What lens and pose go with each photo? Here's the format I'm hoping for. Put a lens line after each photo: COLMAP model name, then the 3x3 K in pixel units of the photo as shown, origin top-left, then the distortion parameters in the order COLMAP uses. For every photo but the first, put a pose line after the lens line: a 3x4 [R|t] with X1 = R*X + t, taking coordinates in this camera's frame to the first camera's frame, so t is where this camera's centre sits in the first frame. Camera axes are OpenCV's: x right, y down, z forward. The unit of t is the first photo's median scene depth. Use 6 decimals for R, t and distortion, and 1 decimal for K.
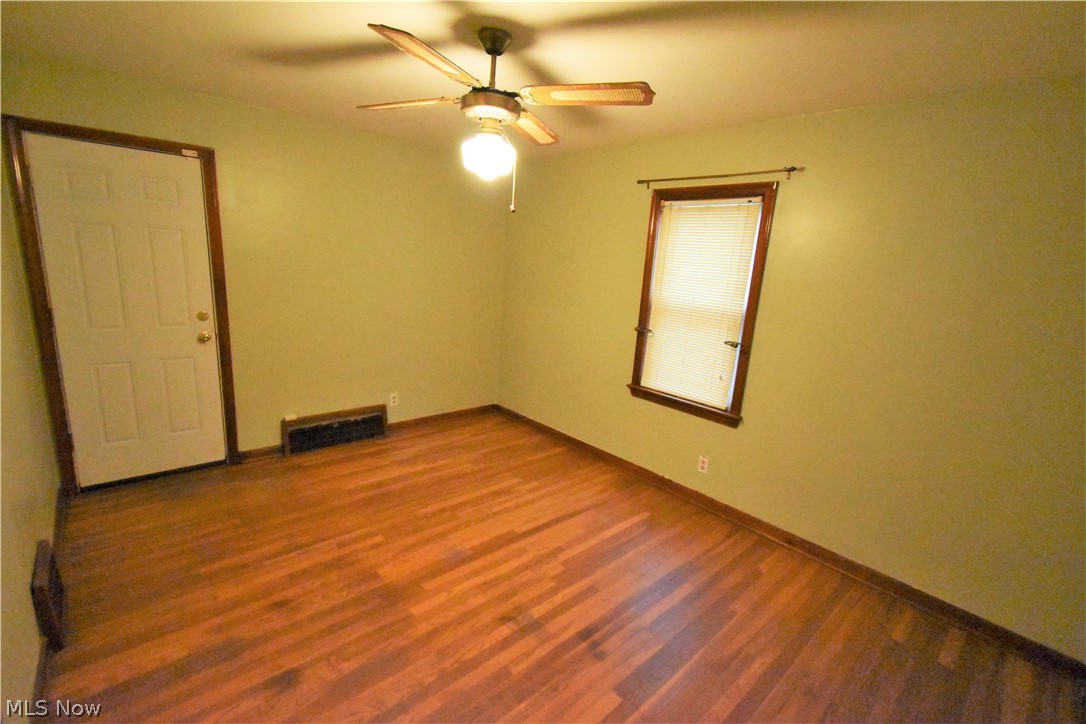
lens RADIAL K [[481.4, 0, 540.3], [0, 481.4, 363.6], [0, 0, 1]] dist [0.003934, -0.000453]
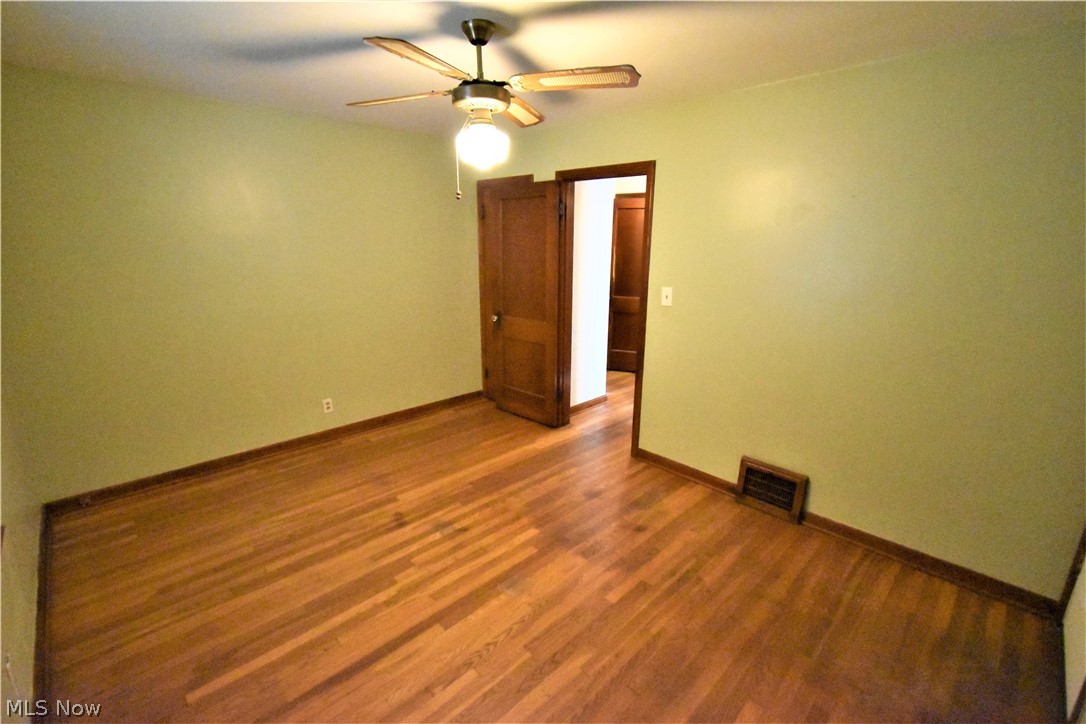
lens RADIAL K [[481.4, 0, 540.3], [0, 481.4, 363.6], [0, 0, 1]] dist [0.003934, -0.000453]
pose [[-0.996614, -0.056396, -0.059841, -0.122739], [-0.077699, 0.884066, 0.460858, -0.319216], [0.026913, 0.463947, -0.885454, 1.346727]]
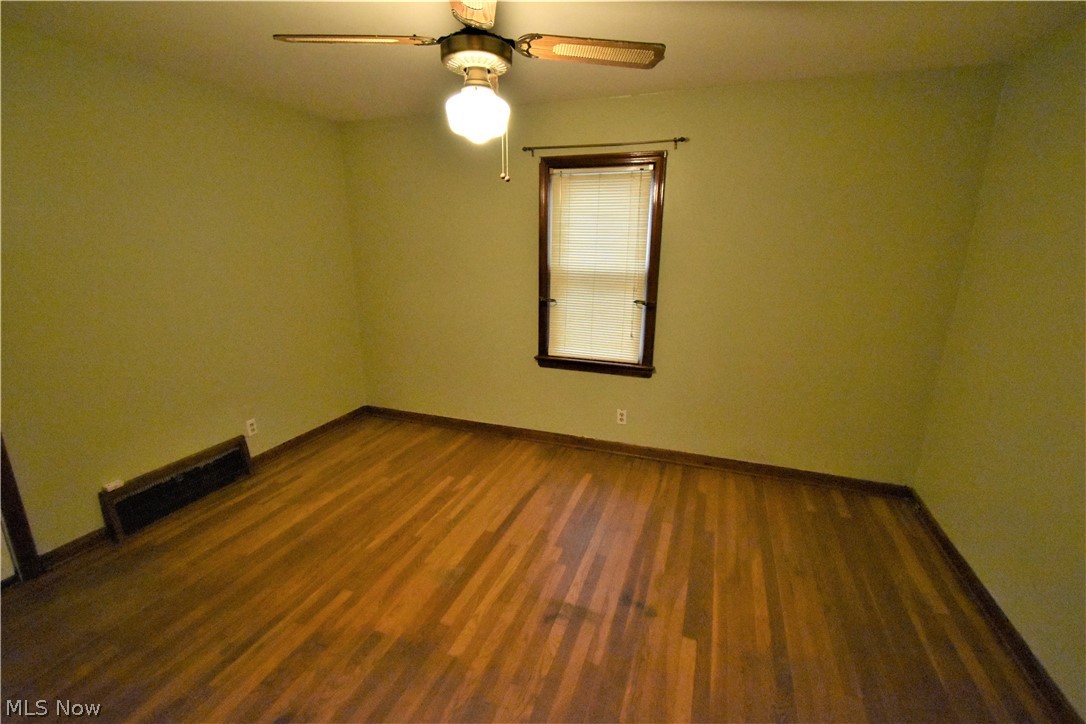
lens RADIAL K [[481.4, 0, 540.3], [0, 481.4, 363.6], [0, 0, 1]] dist [0.003934, -0.000453]
pose [[0.882727, -0.176819, 0.435348, -0.289153], [0.152209, 0.984142, 0.091091, -0.037115], [-0.444550, -0.014145, 0.895642, 0.116112]]
